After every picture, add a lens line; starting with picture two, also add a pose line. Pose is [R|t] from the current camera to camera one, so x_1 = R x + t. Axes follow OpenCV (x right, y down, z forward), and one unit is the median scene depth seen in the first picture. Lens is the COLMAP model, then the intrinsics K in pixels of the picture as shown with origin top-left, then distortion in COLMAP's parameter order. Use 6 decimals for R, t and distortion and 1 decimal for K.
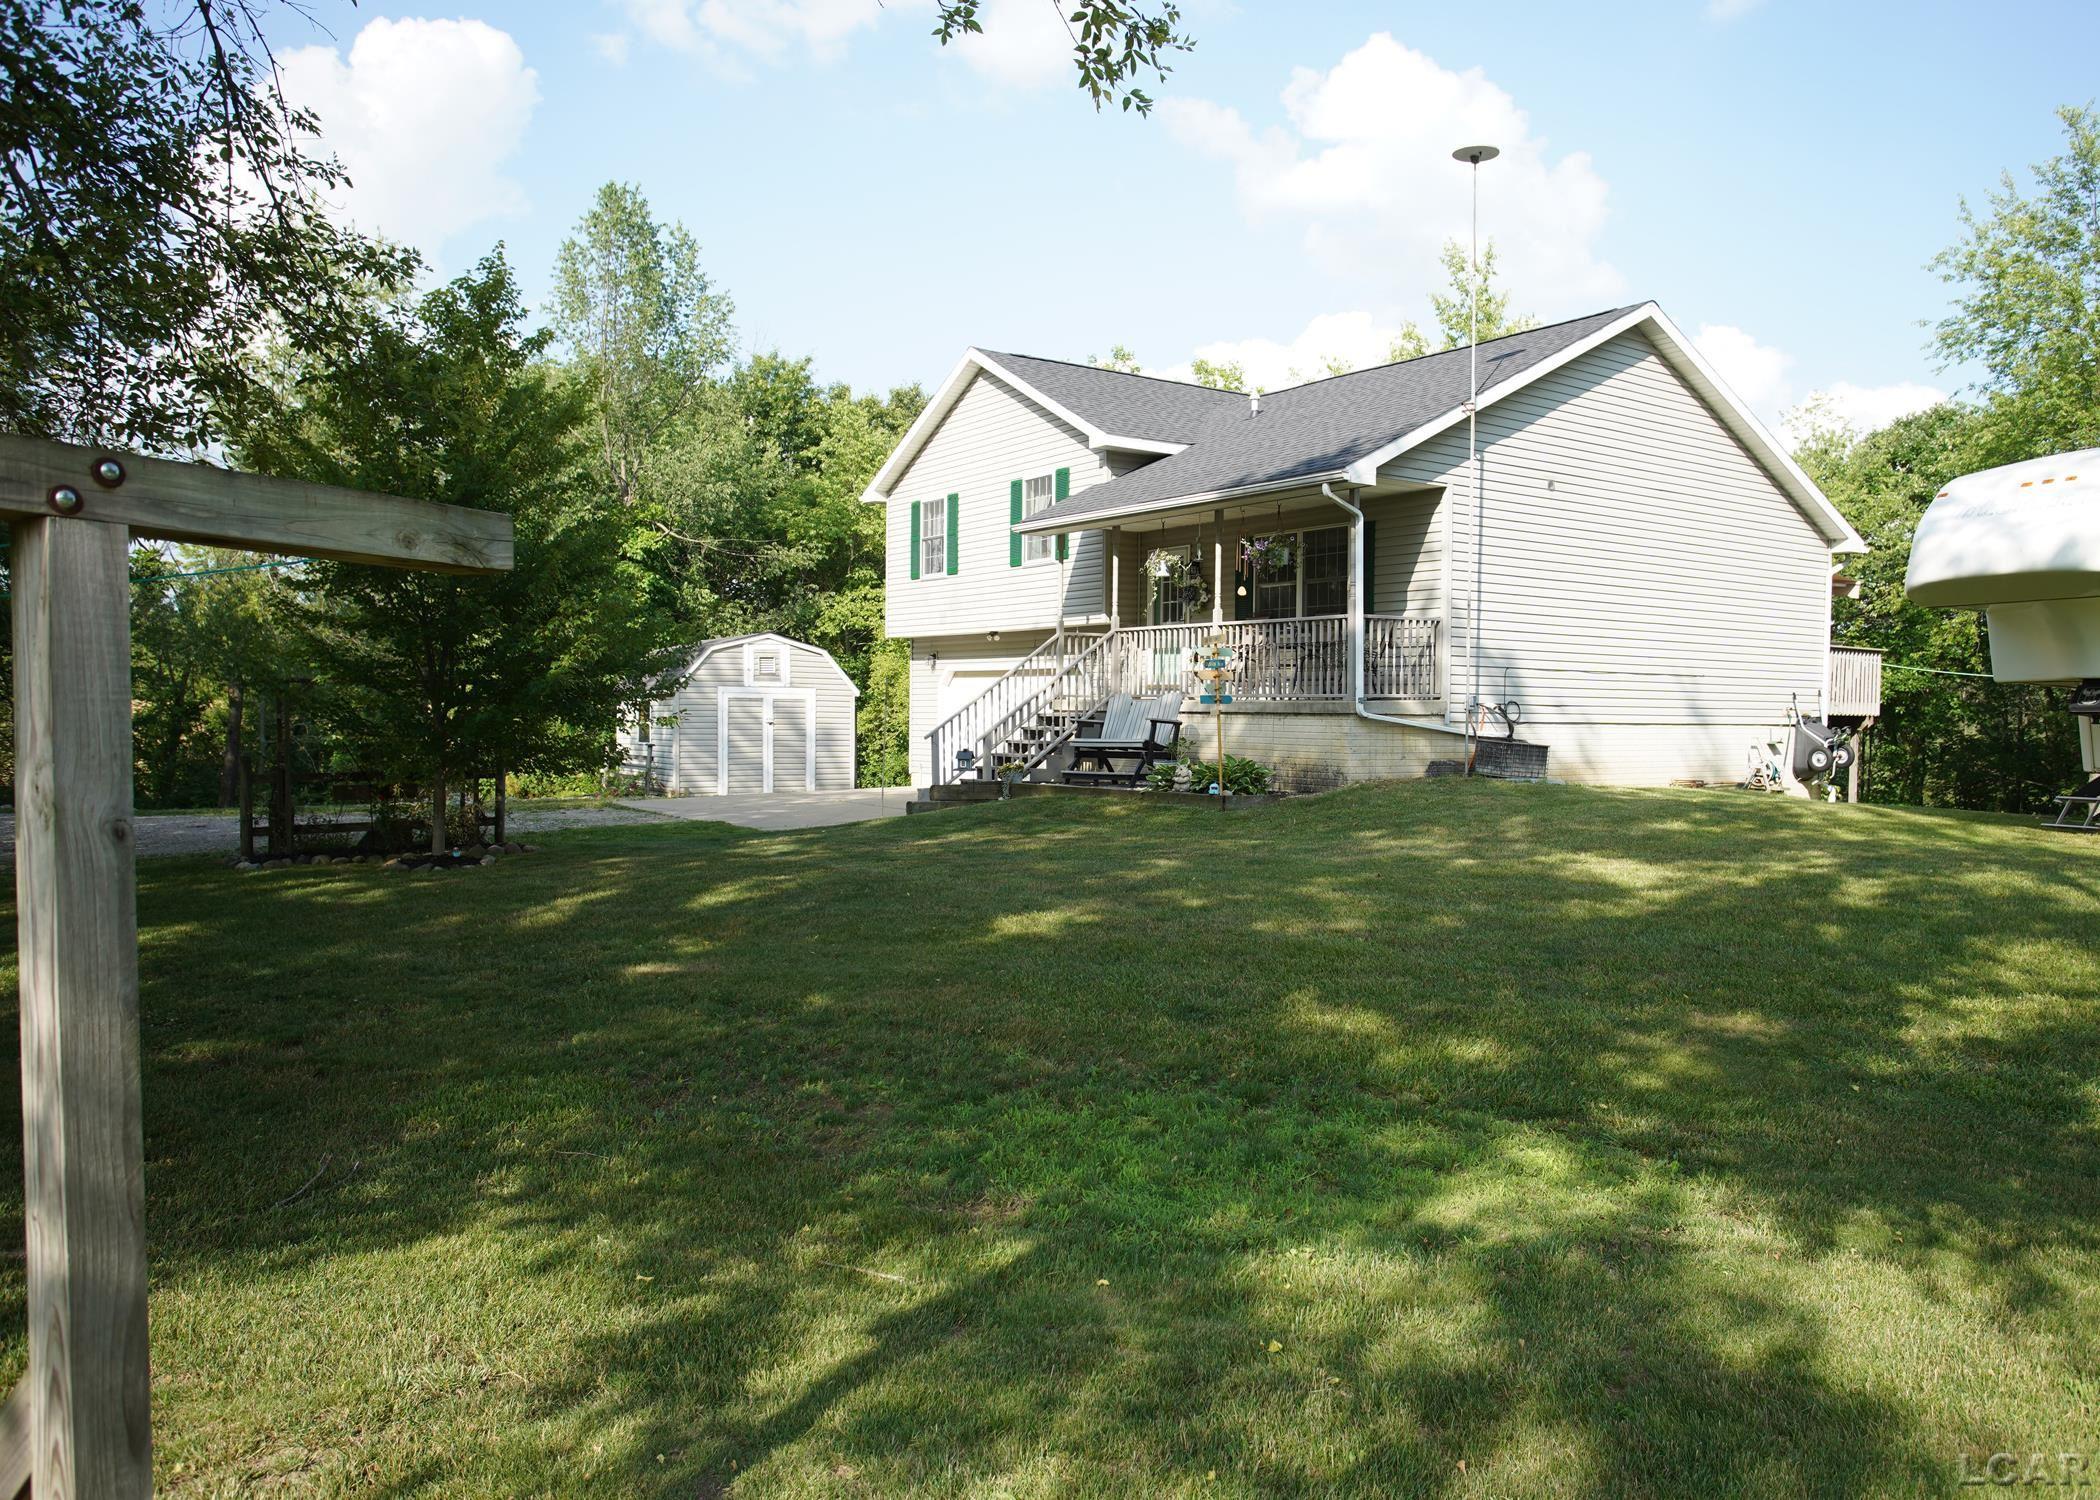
lens RADIAL K [[1462.8, 0, 1050.0], [0, 1462.8, 750.0], [0, 0, 1]] dist [0.000550, 0.000040]
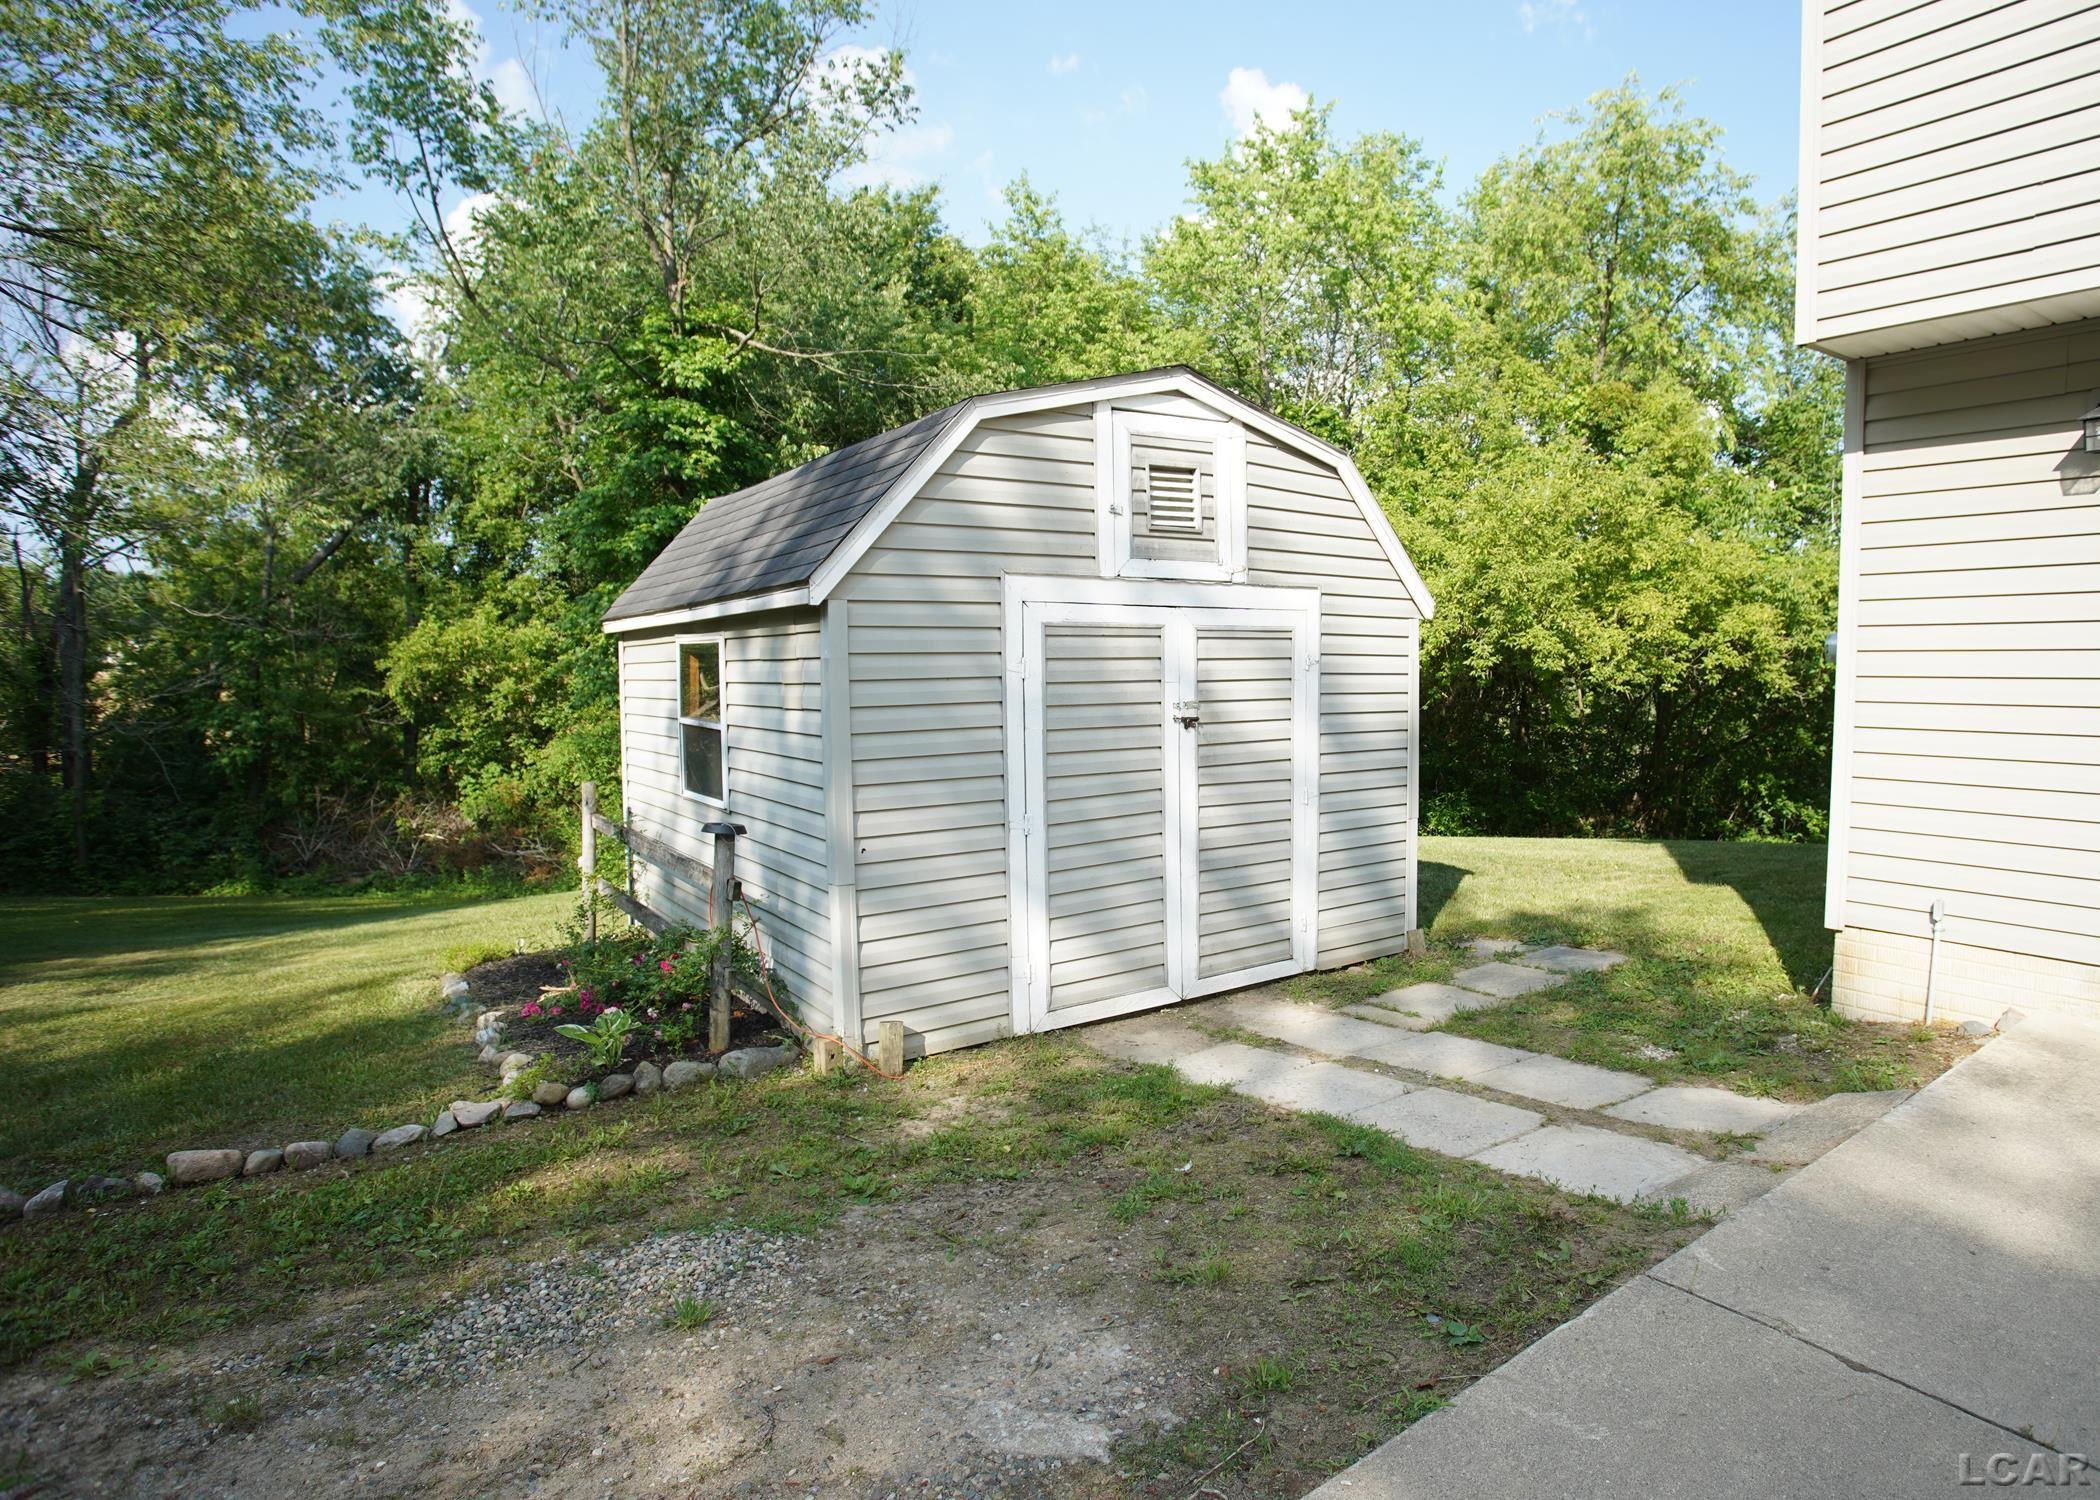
lens RADIAL K [[1207.4, 0, 1050.0], [0, 1207.4, 750.0], [0, 0, 1]] dist [-0.076231, 0.036656]
pose [[0.999798, -0.019386, -0.005209, -0.156896], [0.019568, 0.999110, 0.037365, -0.015868], [0.004479, -0.037459, 0.999288, 0.575205]]
